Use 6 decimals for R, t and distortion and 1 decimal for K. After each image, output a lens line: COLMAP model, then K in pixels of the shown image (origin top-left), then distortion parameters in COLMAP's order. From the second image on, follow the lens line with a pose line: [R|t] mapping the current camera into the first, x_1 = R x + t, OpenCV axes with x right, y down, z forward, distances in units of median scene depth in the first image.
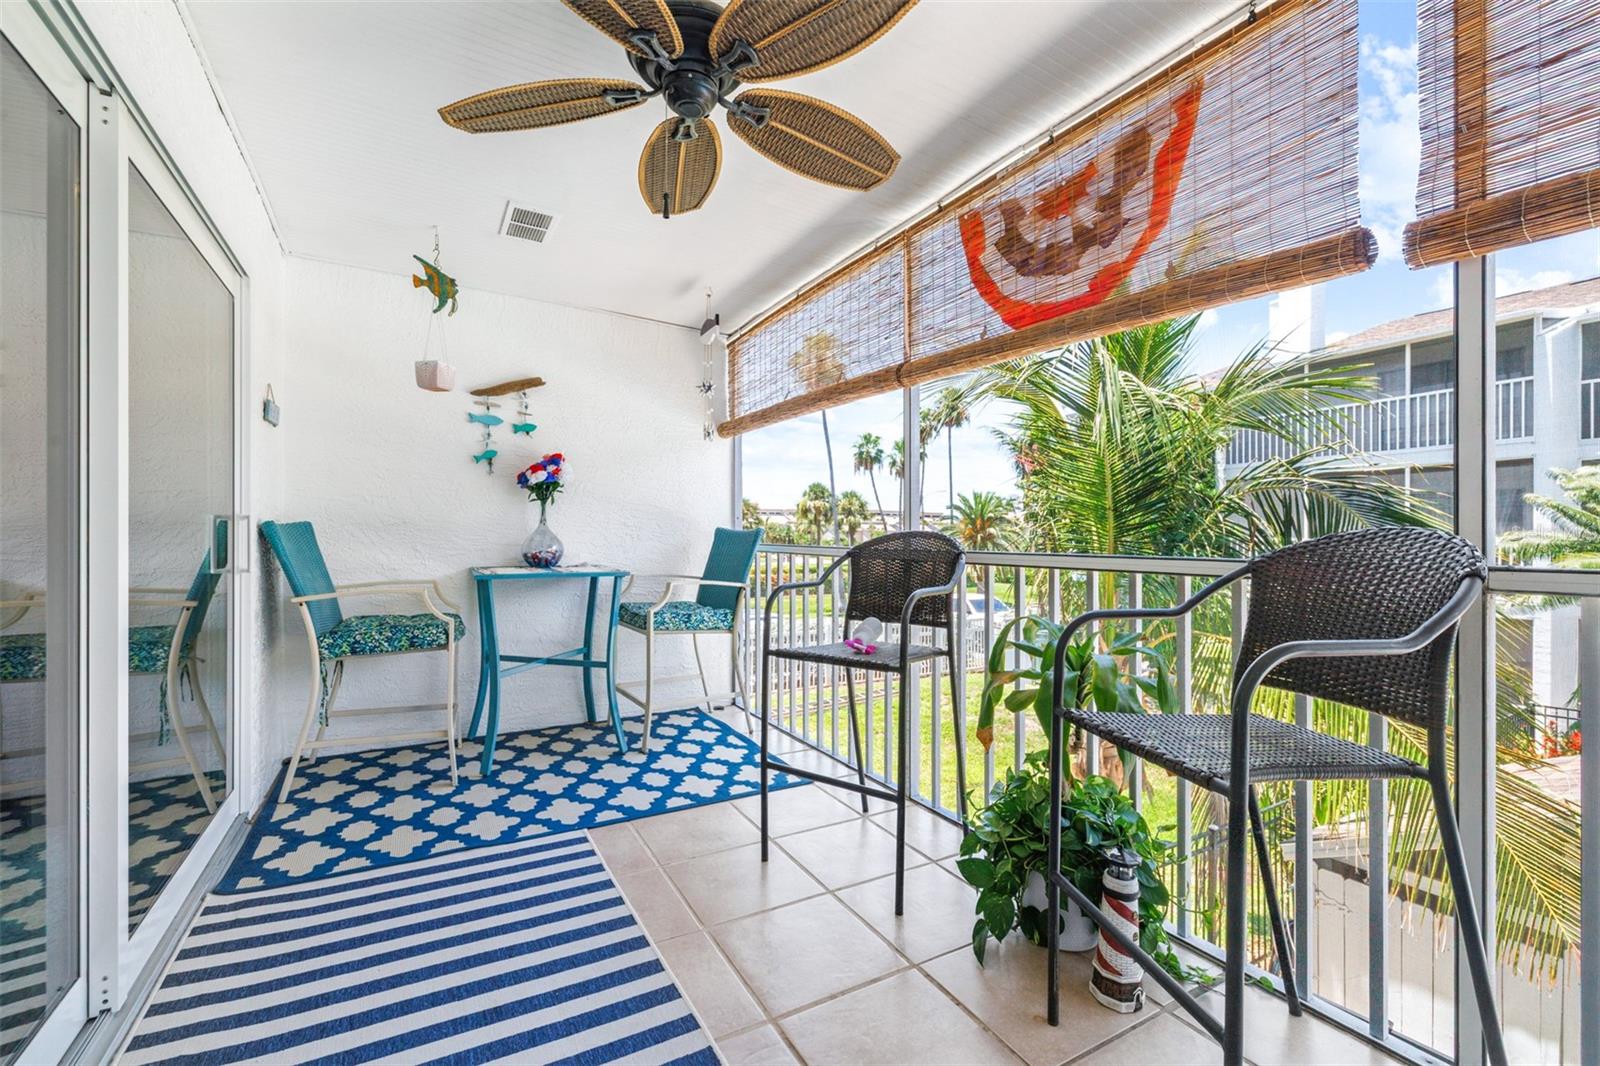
lens RADIAL K [[713.1, 0, 800.0], [0, 713.1, 533.0], [0, 0, 1]] dist [0.002211, 0.000317]
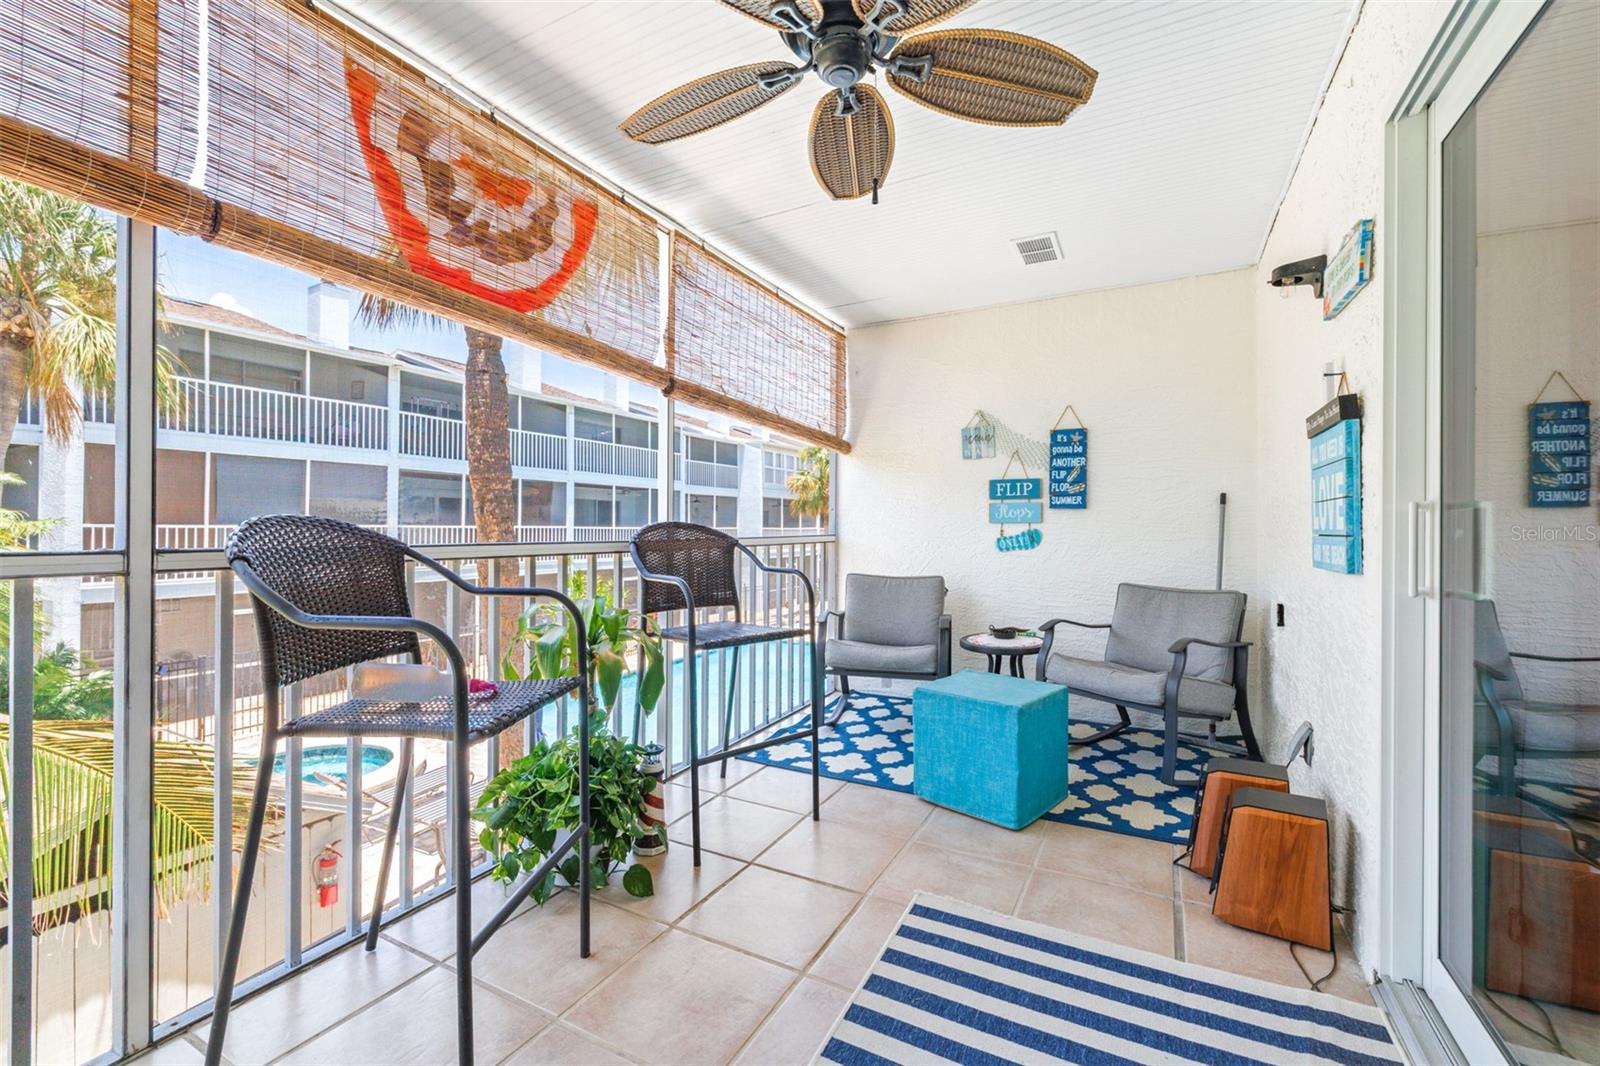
lens RADIAL K [[674.0, 0, 800.0], [0, 674.0, 533.0], [0, 0, 1]] dist [-0.002447, -0.000104]
pose [[-0.547016, -0.006610, 0.837096, -0.686430], [-0.007849, 0.999965, 0.002767, 0.010548], [-0.837085, -0.005057, -0.547049, 1.215075]]
